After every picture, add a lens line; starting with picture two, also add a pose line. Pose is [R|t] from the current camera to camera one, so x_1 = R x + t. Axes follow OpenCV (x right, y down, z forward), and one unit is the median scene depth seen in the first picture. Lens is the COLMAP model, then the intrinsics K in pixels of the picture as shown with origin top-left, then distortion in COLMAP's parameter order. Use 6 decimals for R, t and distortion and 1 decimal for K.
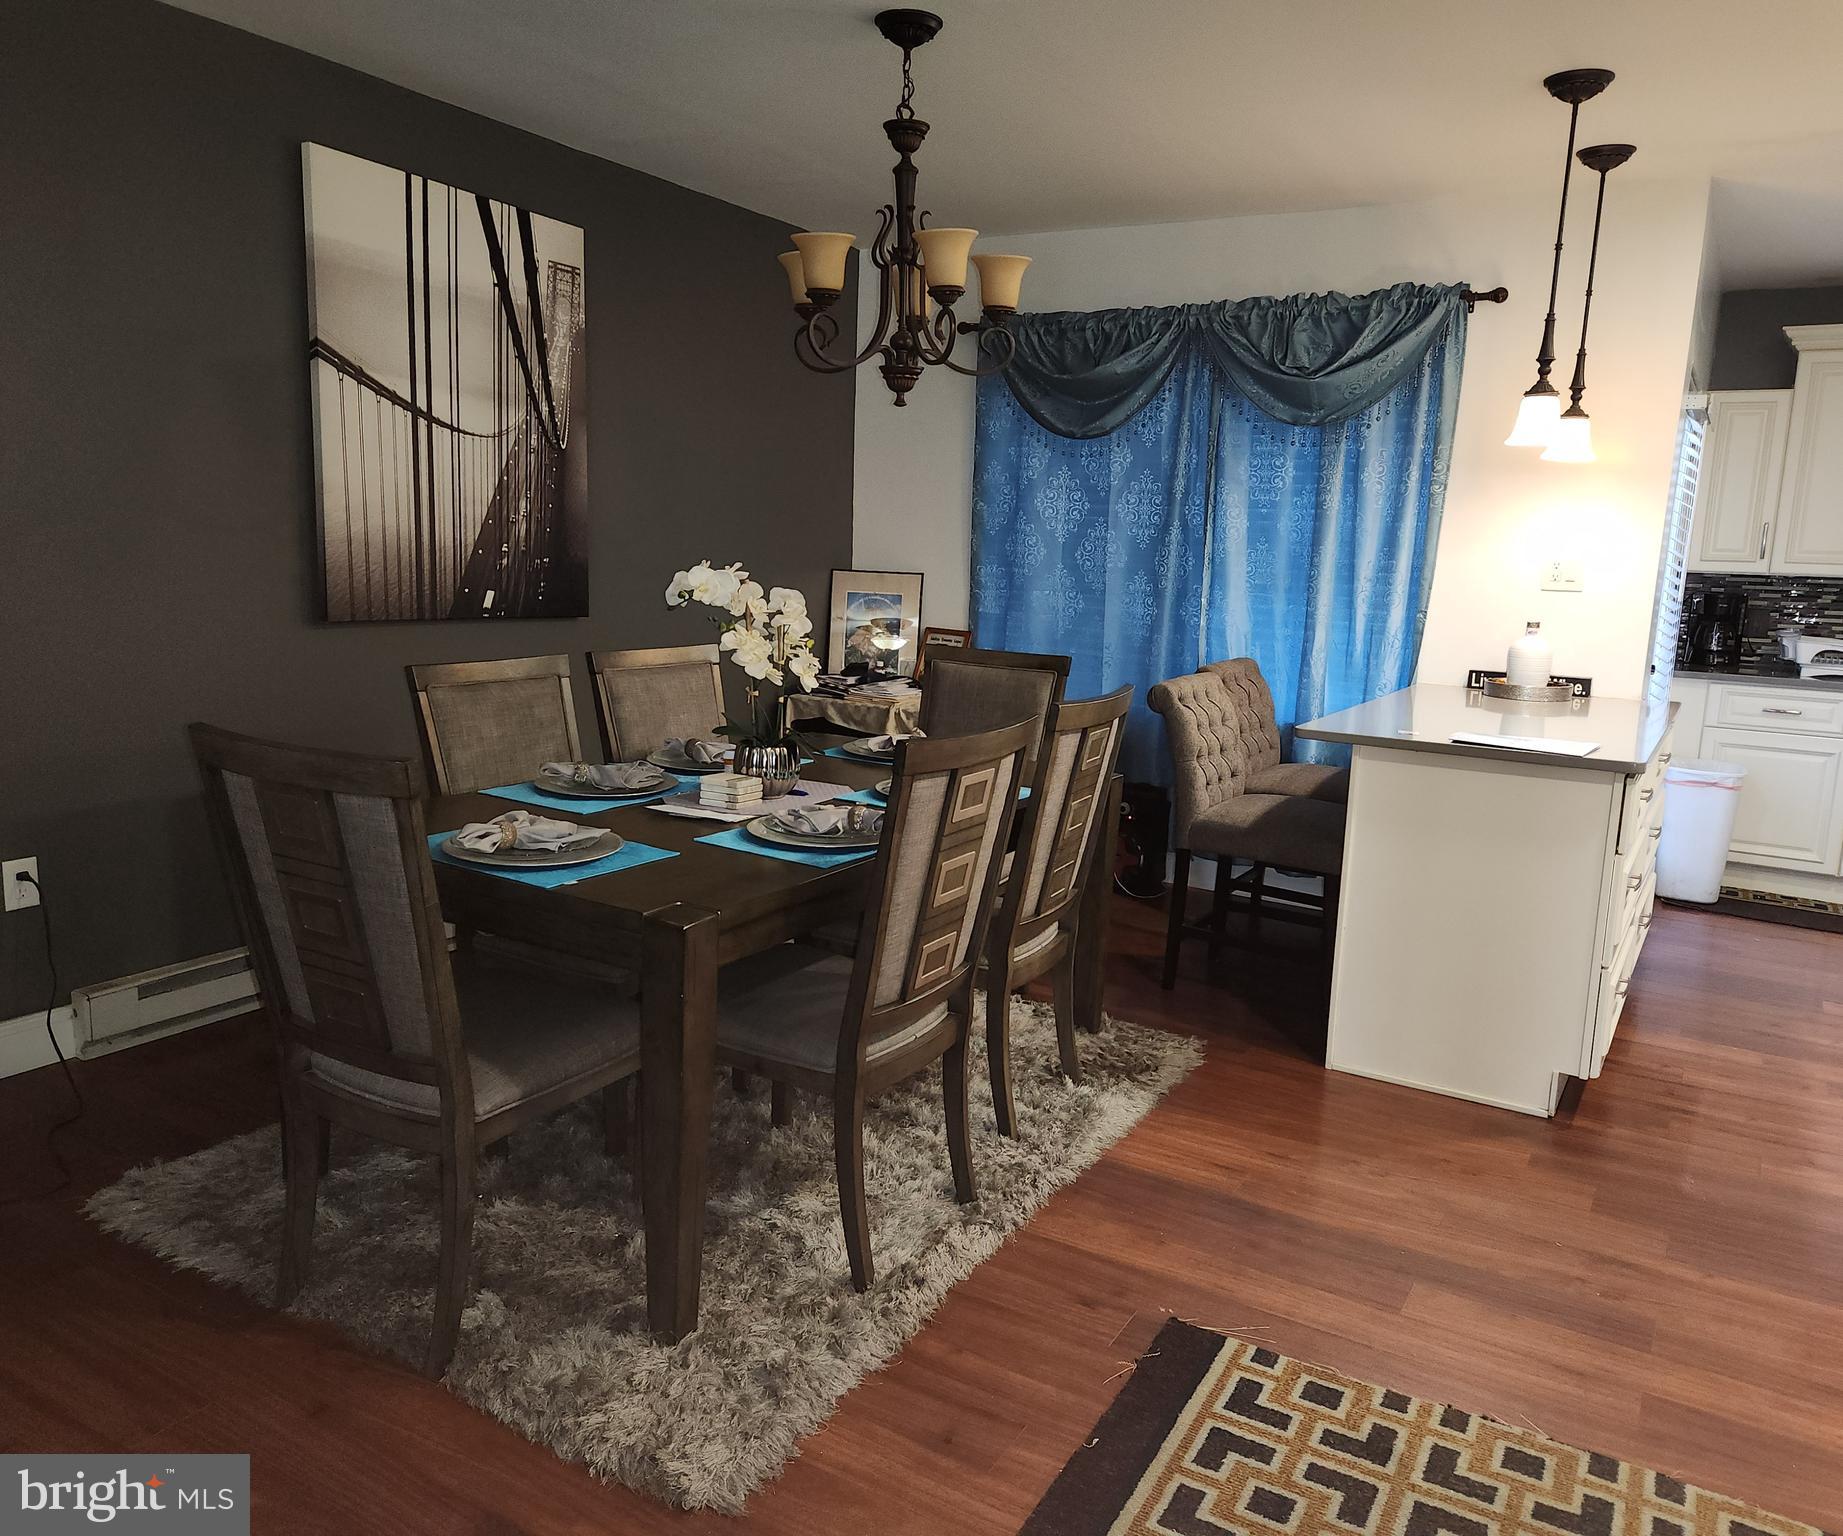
lens RADIAL K [[1367.2, 0, 903.6], [0, 1367.2, 757.5], [0, 0, 1]] dist [0.081731, -0.072258]
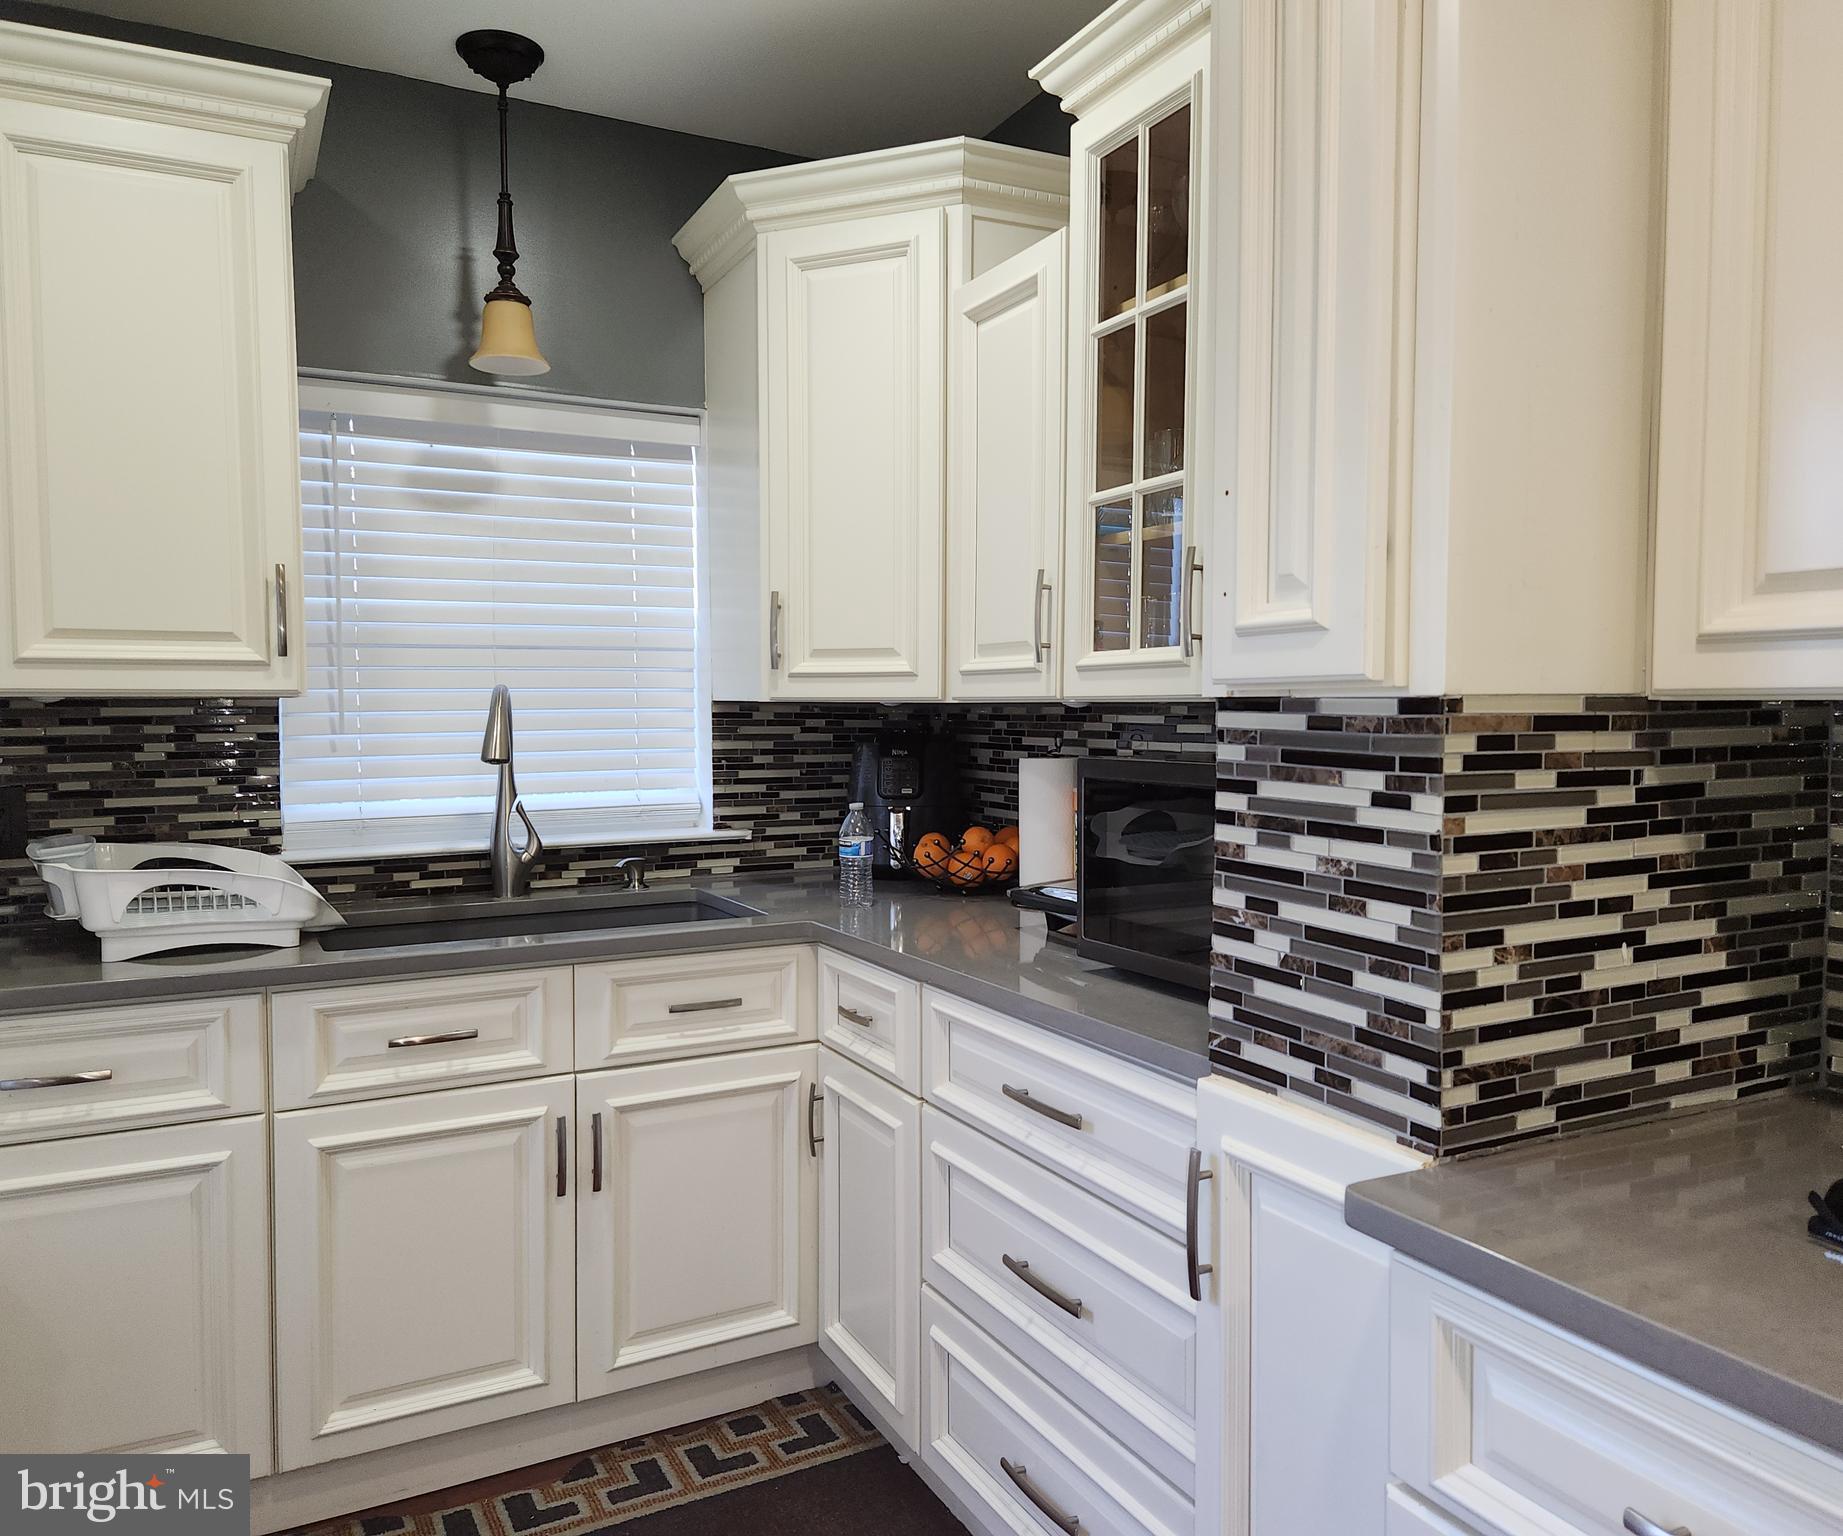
lens RADIAL K [[1367.2, 0, 924.4], [0, 1367.2, 770.3], [0, 0, 1]] dist [0.081731, -0.072258]
pose [[0.508071, -0.074463, 0.858090, 0.541443], [0.161265, 0.986862, -0.009847, -0.085749], [-0.846084, 0.143382, 0.513404, 0.762449]]
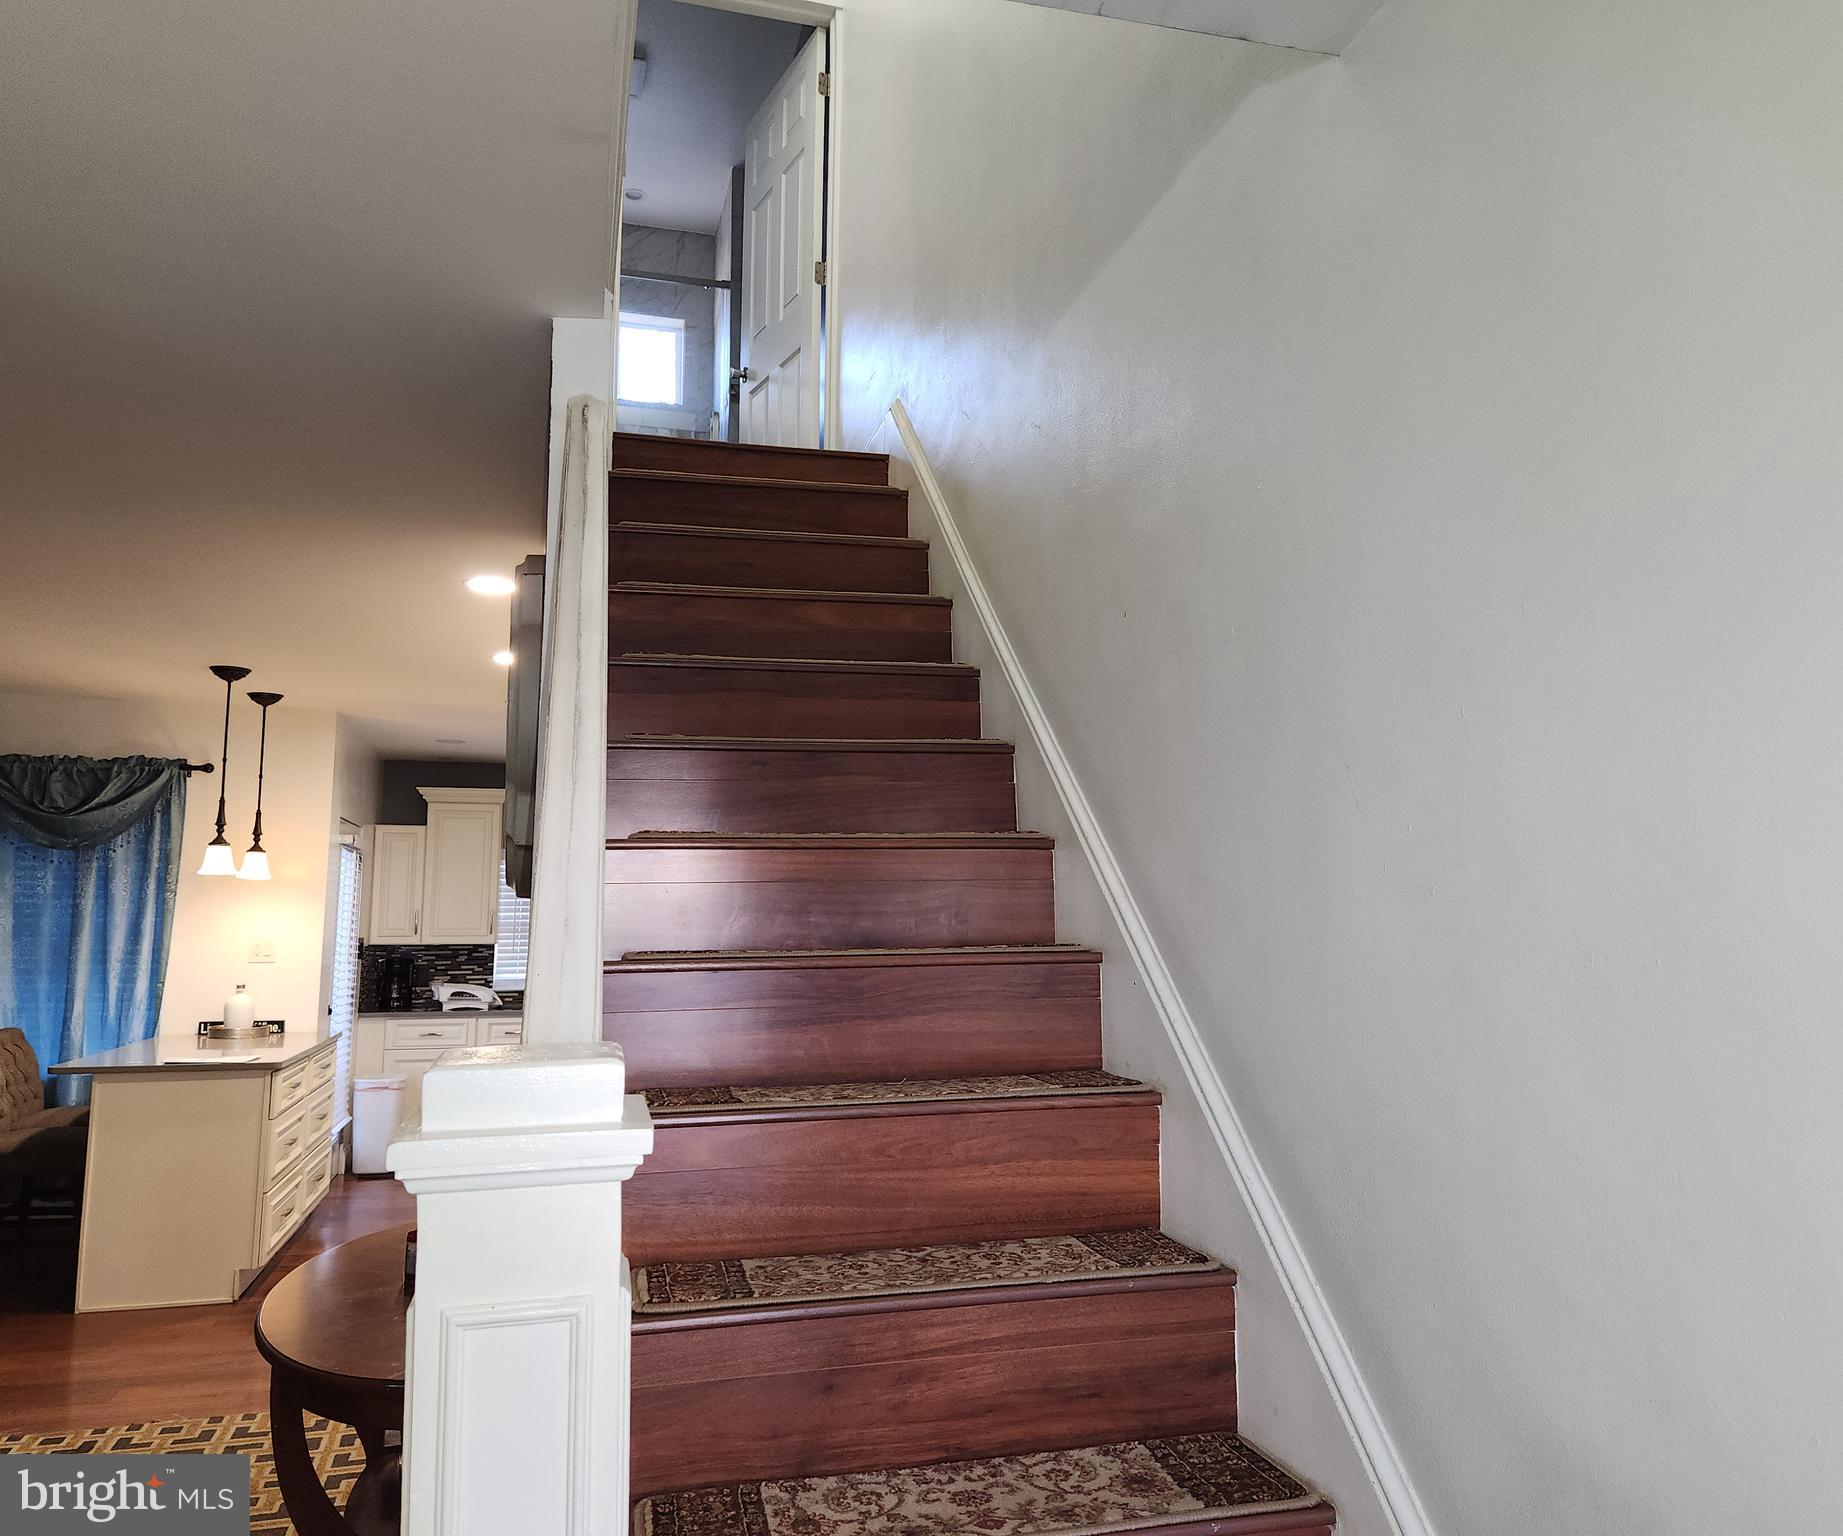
lens RADIAL K [[1367.2, 0, 934.9], [0, 1367.2, 774.4], [0, 0, 1]] dist [0.081731, -0.072258]
pose [[0.686416, 0.048663, 0.725579, -0.119603], [0.134359, 0.972094, -0.192303, 0.066882], [-0.714689, 0.229488, 0.660723, -0.543169]]
